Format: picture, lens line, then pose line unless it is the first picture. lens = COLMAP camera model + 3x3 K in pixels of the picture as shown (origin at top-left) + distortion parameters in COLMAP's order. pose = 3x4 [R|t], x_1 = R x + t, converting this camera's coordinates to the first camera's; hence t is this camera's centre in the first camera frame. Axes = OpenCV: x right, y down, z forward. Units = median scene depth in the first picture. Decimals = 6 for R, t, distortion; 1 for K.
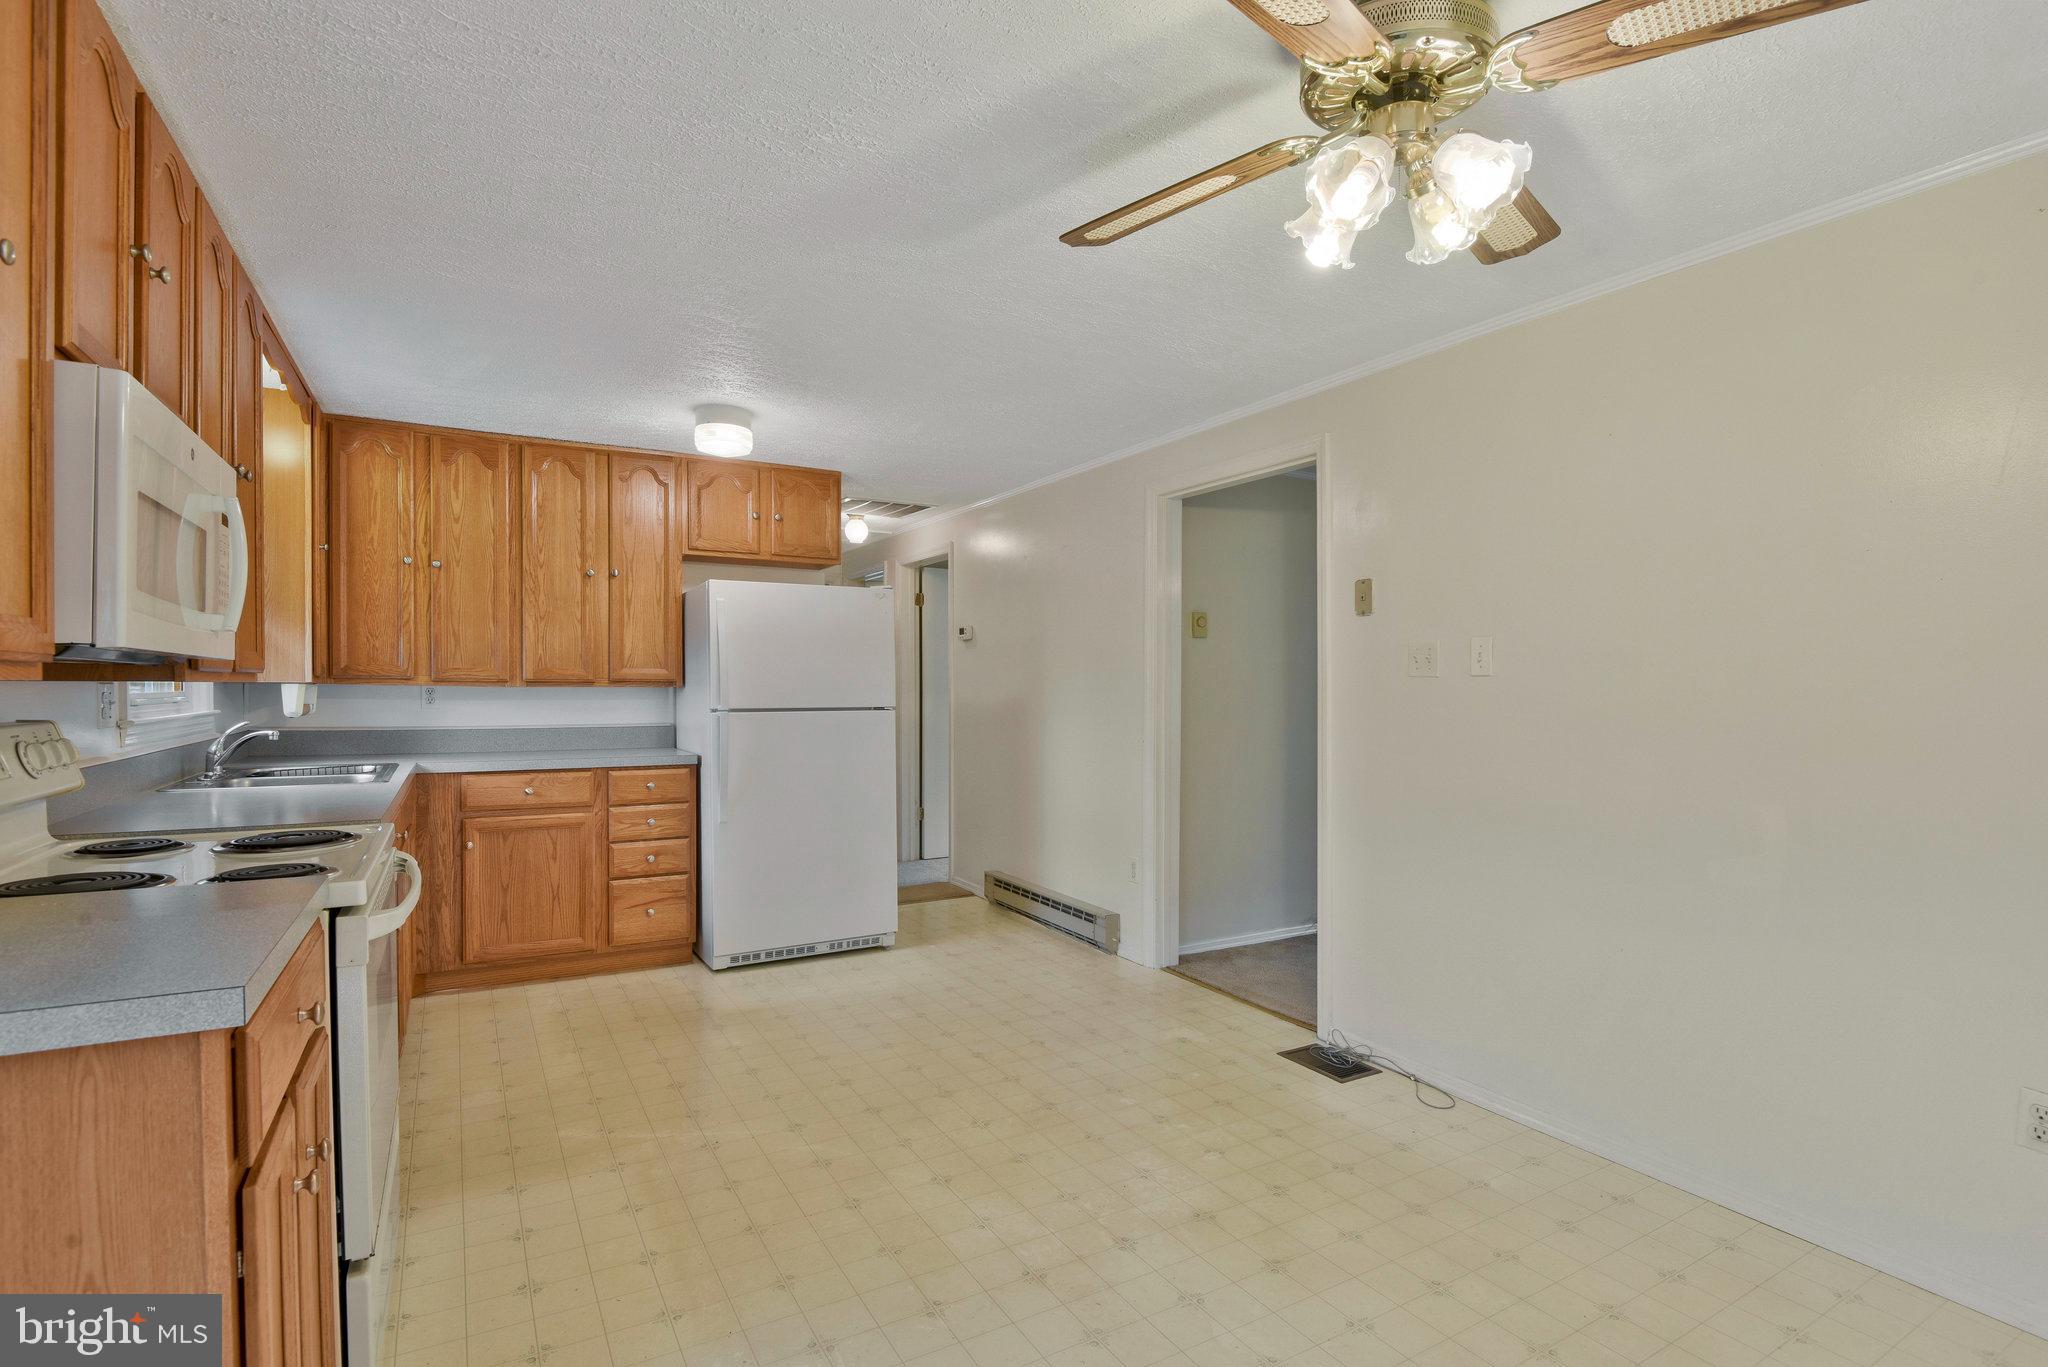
lens RADIAL K [[1005.8, 0, 1024.0], [0, 1005.8, 683.5], [0, 0, 1]] dist [-0.004242, -0.000927]
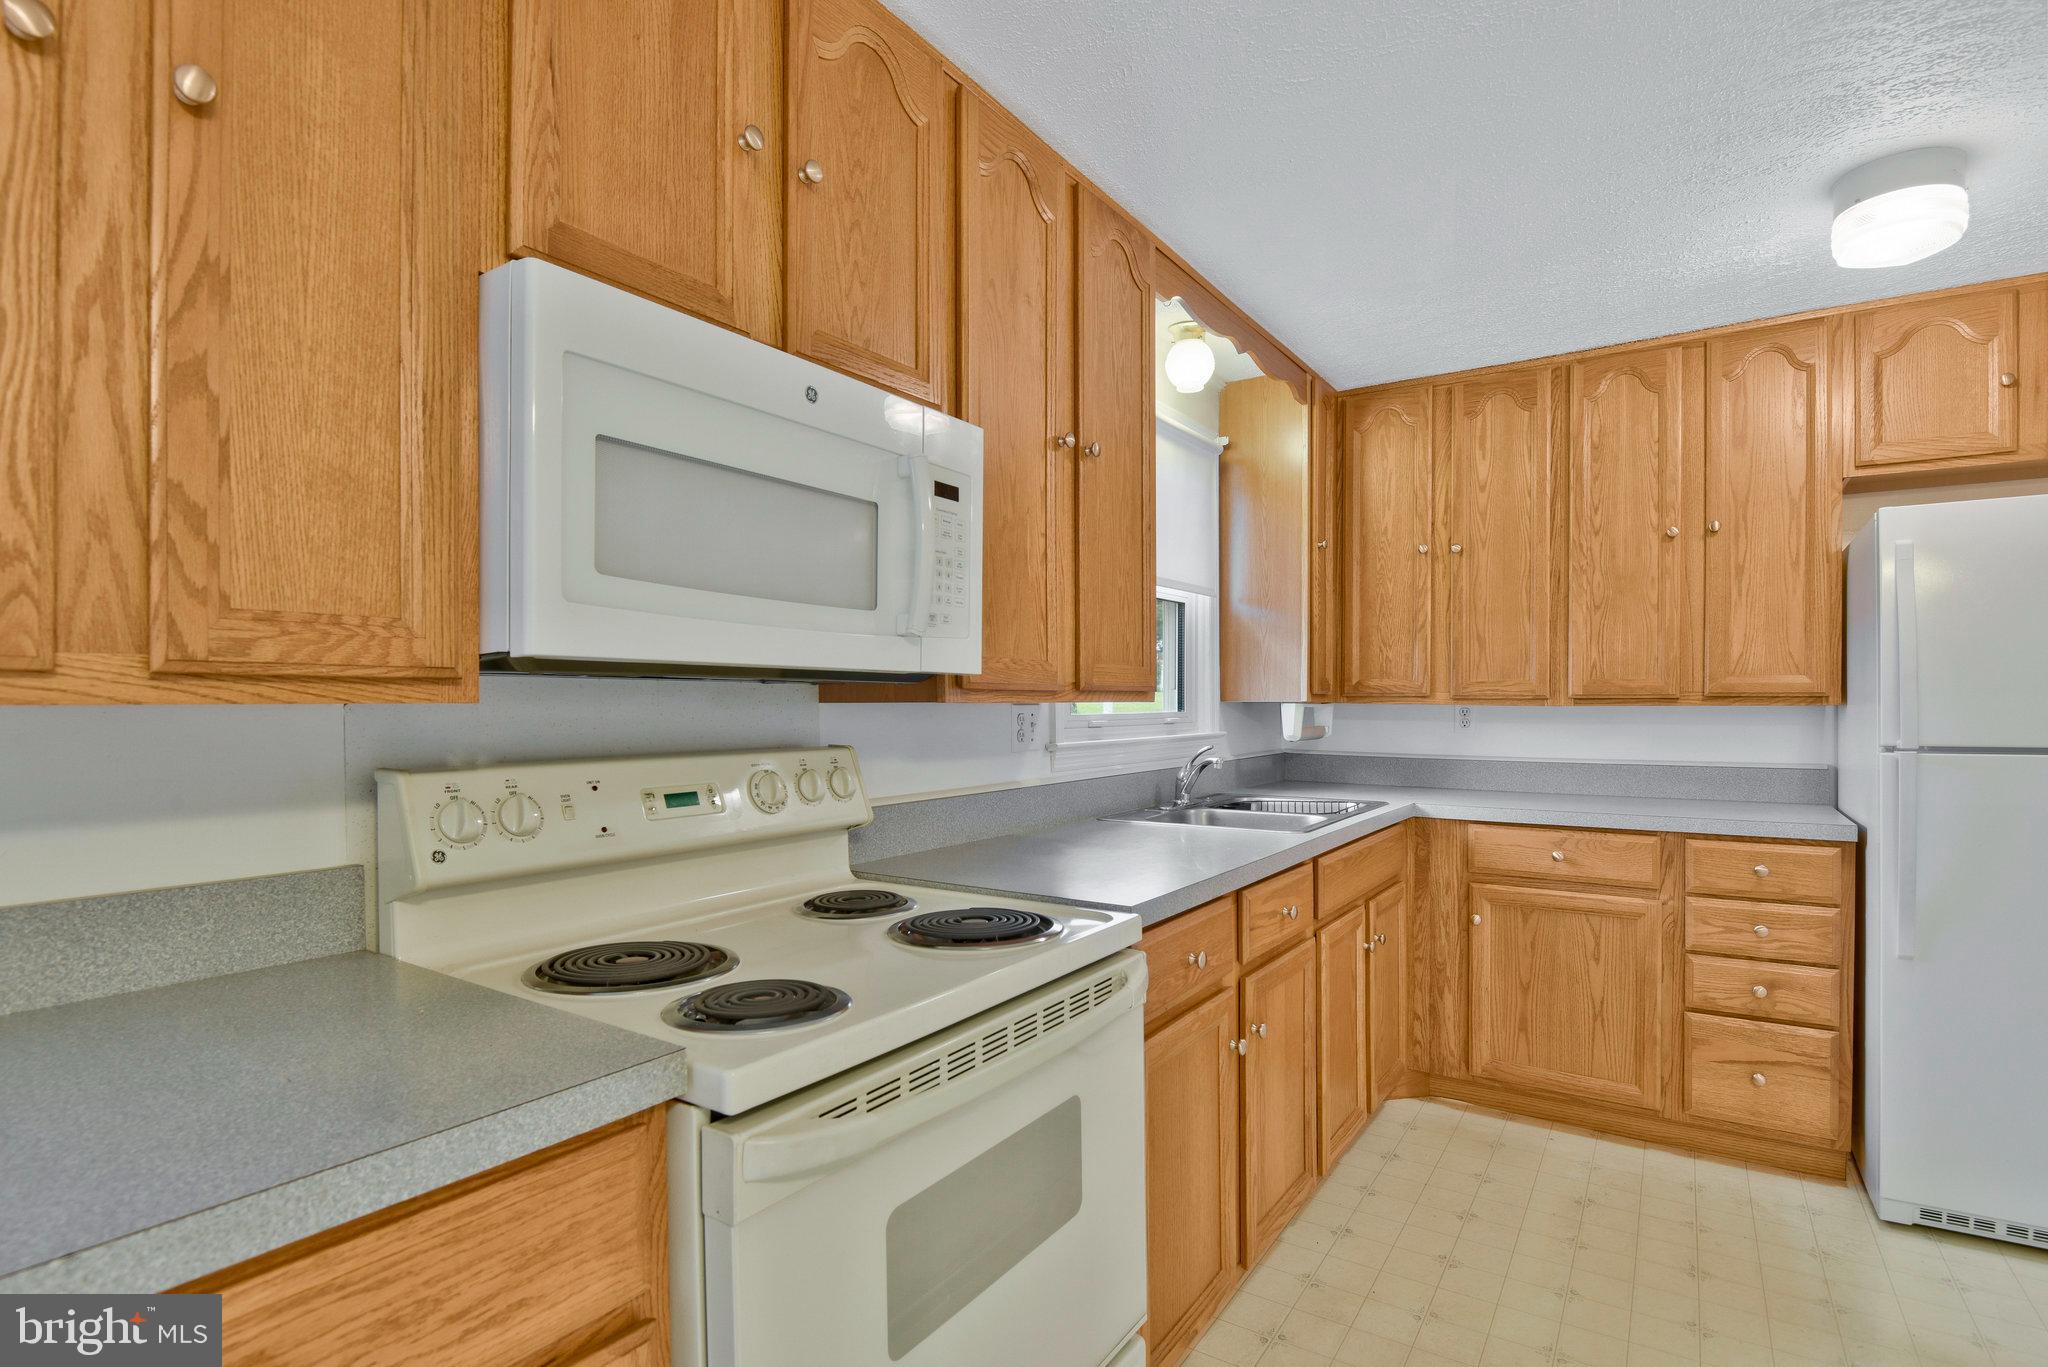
lens RADIAL K [[996.0, 0, 1032.1], [0, 996.0, 722.4], [0, 0, 1]] dist [-0.001011, -0.013920]
pose [[0.450173, 0.012513, -0.892854, -0.041400], [0.006754, 0.999825, 0.017417, 0.000268], [0.892916, -0.013871, 0.450010, 0.352191]]
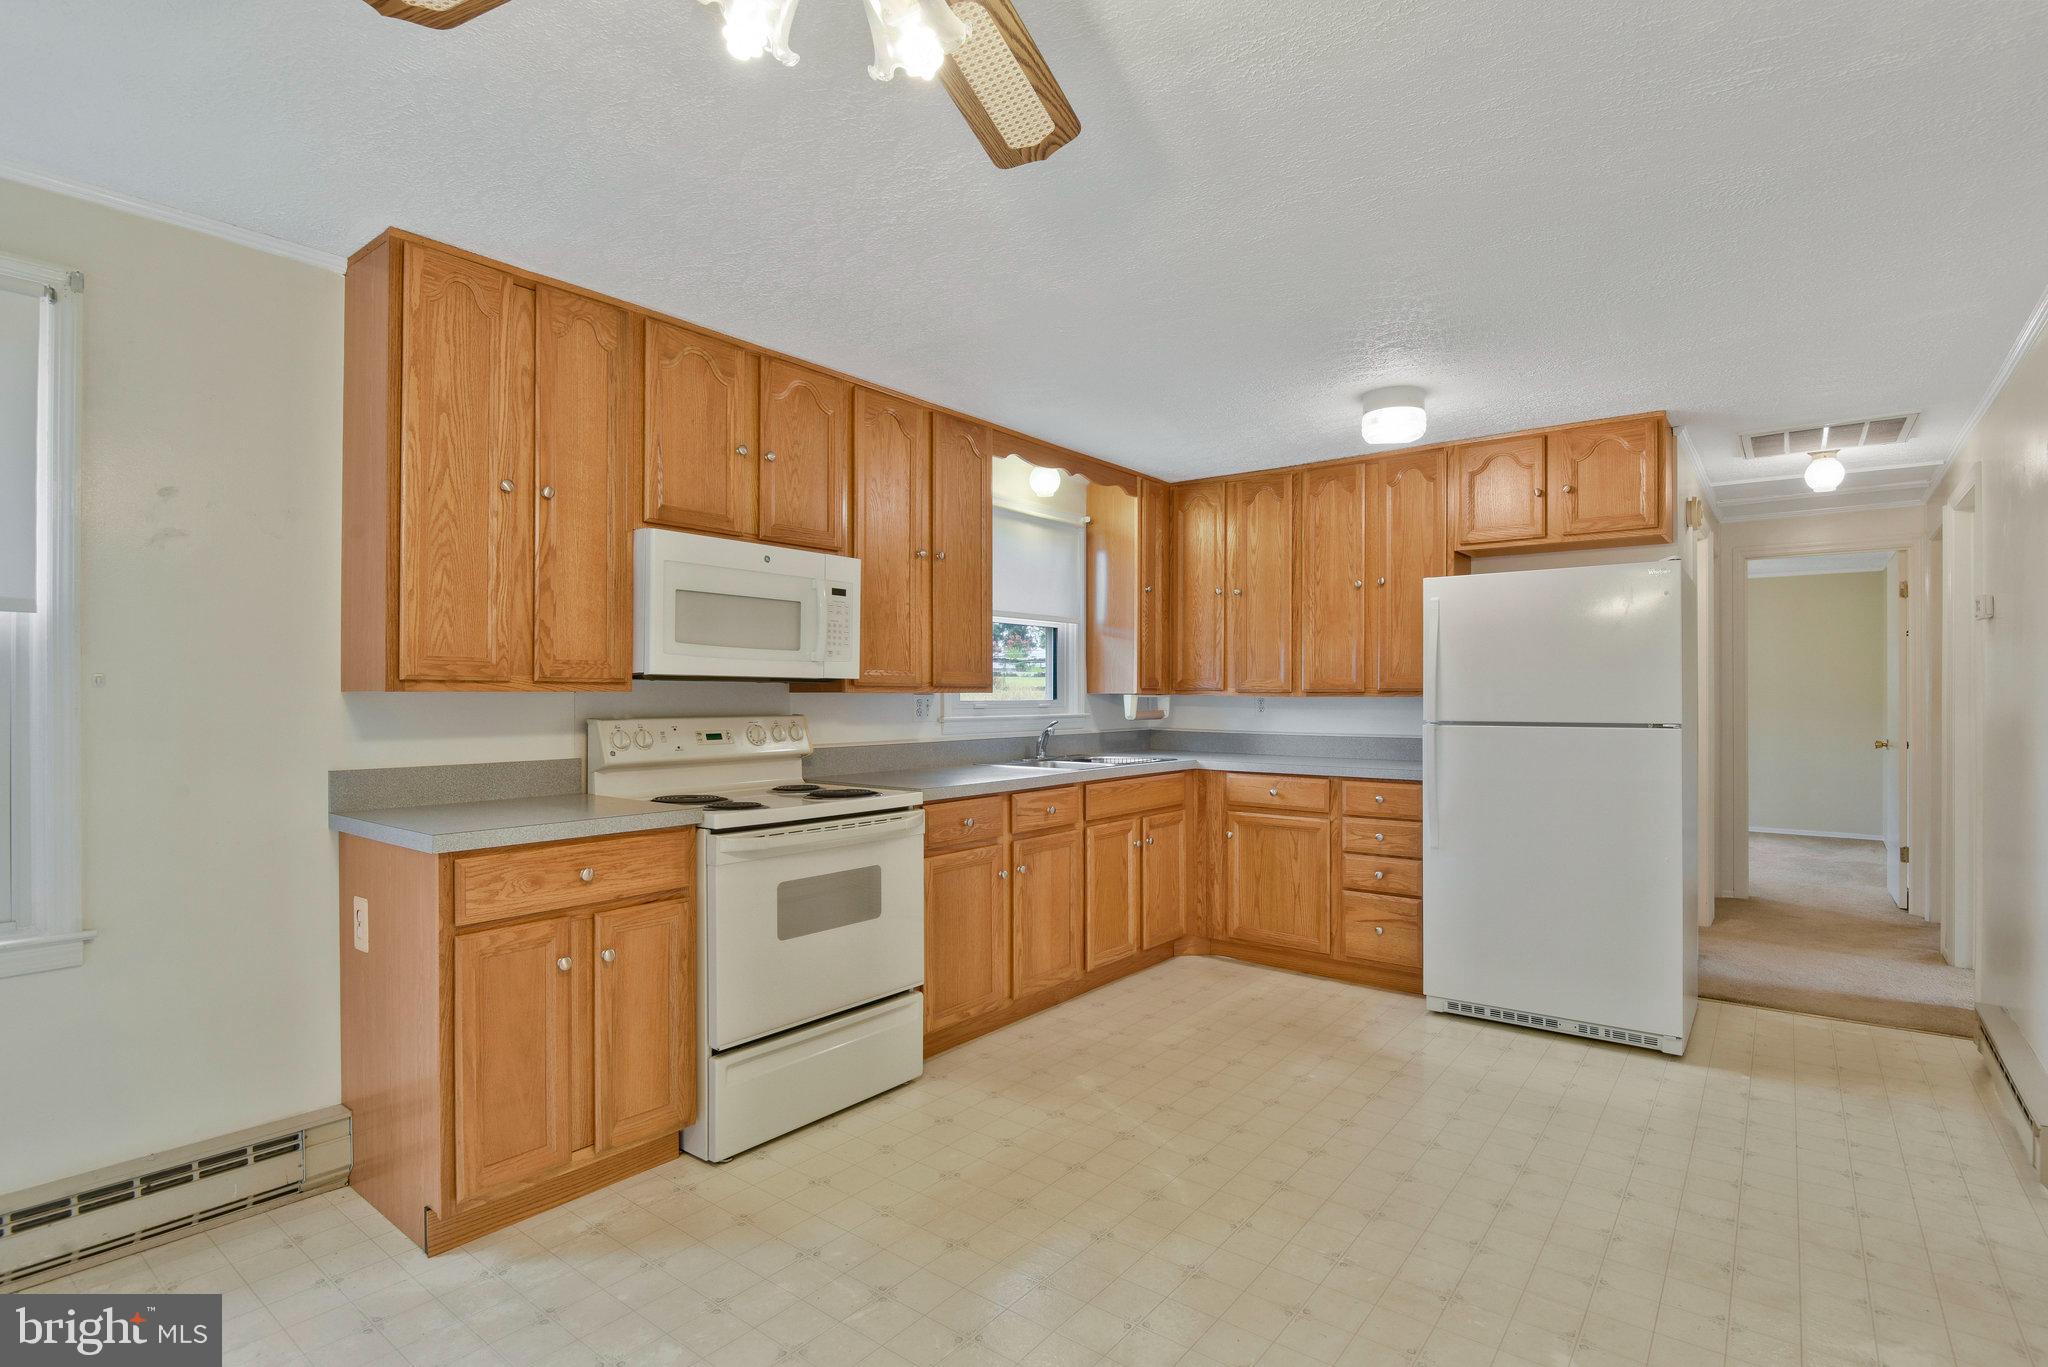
lens RADIAL K [[999.3, 0, 1028.0], [0, 999.3, 701.4], [0, 0, 1]] dist [-0.000853, -0.001308]
pose [[0.373617, 0.002005, -0.927581, 0.394825], [0.002818, 0.999991, 0.003297, 0.003936], [0.927579, -0.003845, 0.373608, 0.336612]]
